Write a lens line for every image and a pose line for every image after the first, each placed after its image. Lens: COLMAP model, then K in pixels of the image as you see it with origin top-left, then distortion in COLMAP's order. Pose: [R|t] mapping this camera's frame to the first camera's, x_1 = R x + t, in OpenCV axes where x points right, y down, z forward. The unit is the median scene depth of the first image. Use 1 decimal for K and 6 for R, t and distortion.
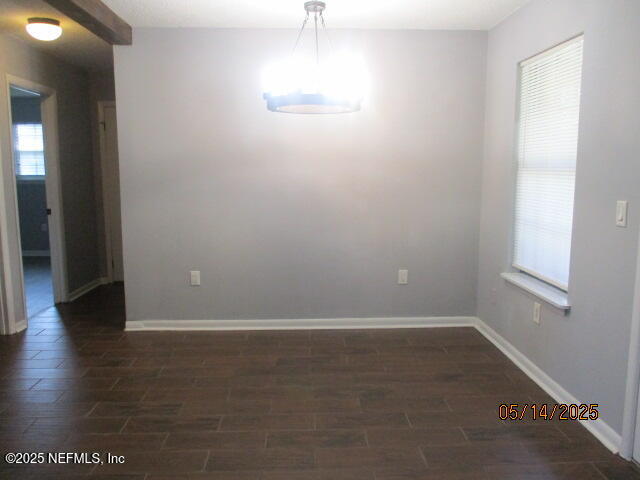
lens RADIAL K [[536.3, 0, 320.0], [0, 536.3, 240.0], [0, 0, 1]] dist [-0.018744, -0.000109]
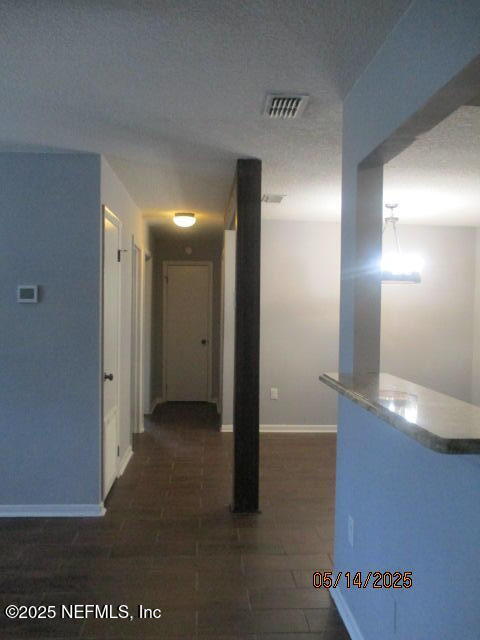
lens RADIAL K [[536.3, 0, 241.6], [0, 536.3, 316.3], [0, 0, 1]] dist [-0.018744, -0.000109]
pose [[0.999182, 0.013867, 0.037983, -0.418720], [-0.009427, 0.993359, -0.114665, 0.035398], [-0.039321, 0.114213, 0.992678, -0.450918]]
